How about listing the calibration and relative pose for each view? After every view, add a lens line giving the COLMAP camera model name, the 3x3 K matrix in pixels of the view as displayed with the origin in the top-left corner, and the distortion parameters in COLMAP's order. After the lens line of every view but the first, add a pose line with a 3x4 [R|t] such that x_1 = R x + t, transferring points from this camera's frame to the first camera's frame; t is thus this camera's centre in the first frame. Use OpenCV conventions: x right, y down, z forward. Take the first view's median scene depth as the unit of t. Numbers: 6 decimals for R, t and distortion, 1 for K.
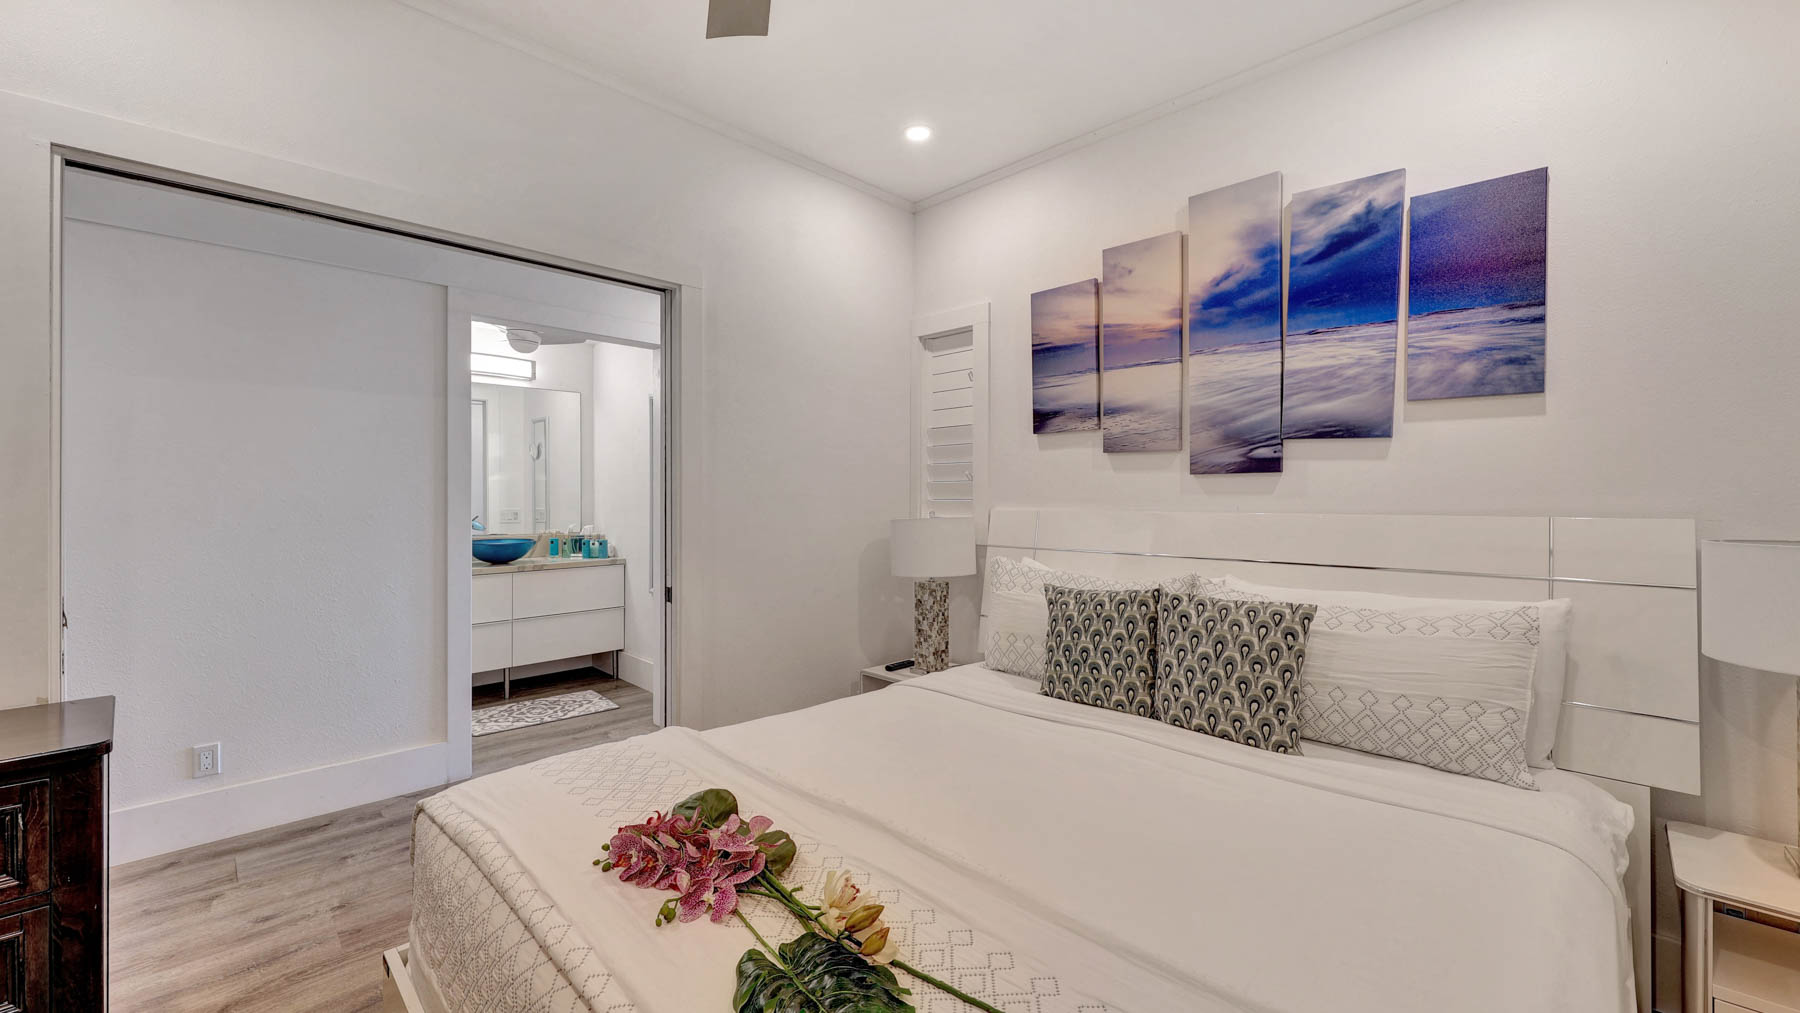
lens RADIAL K [[714.0, 0, 894.0], [0, 714.0, 470.8], [0, 0, 1]] dist [0.014342, -0.006640]
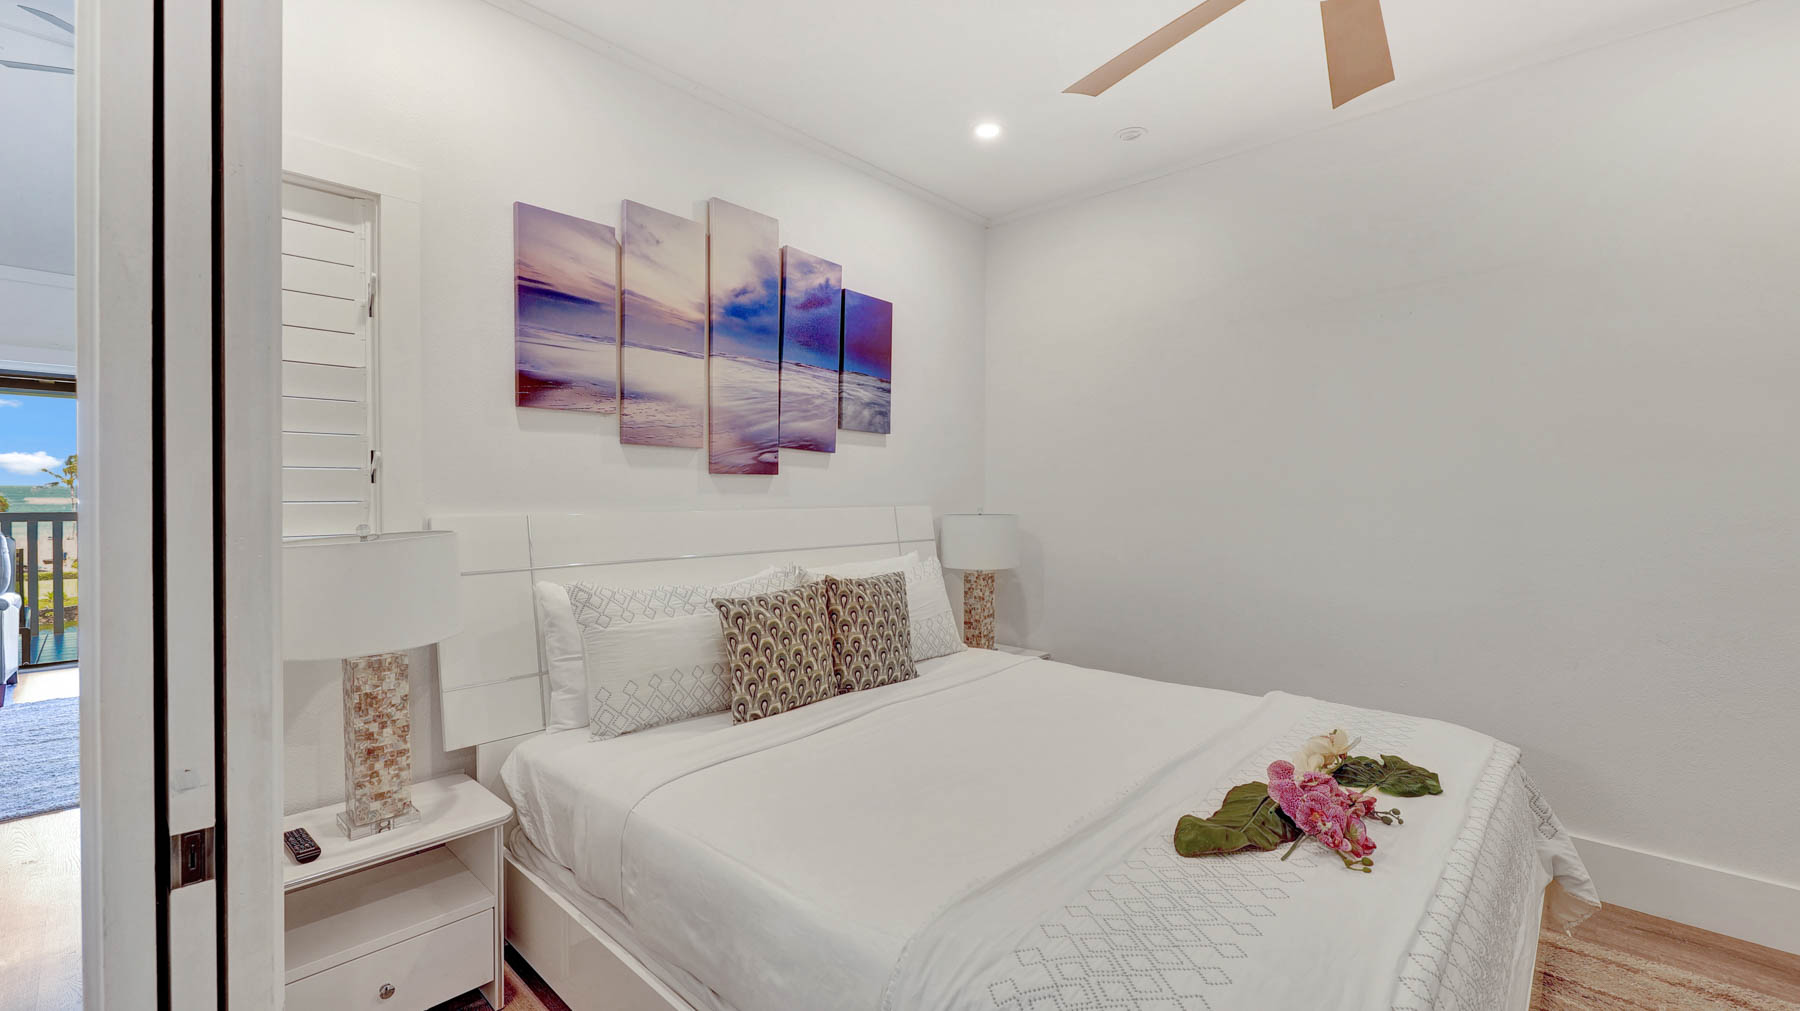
lens RADIAL K [[737.9, 0, 900.0], [0, 737.9, 493.5], [0, 0, 1]] dist [-0.000571, -0.007787]
pose [[-0.046411, 0.001590, 0.998921, -0.671774], [-0.033228, 0.999443, -0.003135, 0.029084], [-0.998370, -0.033338, -0.046332, 0.824954]]
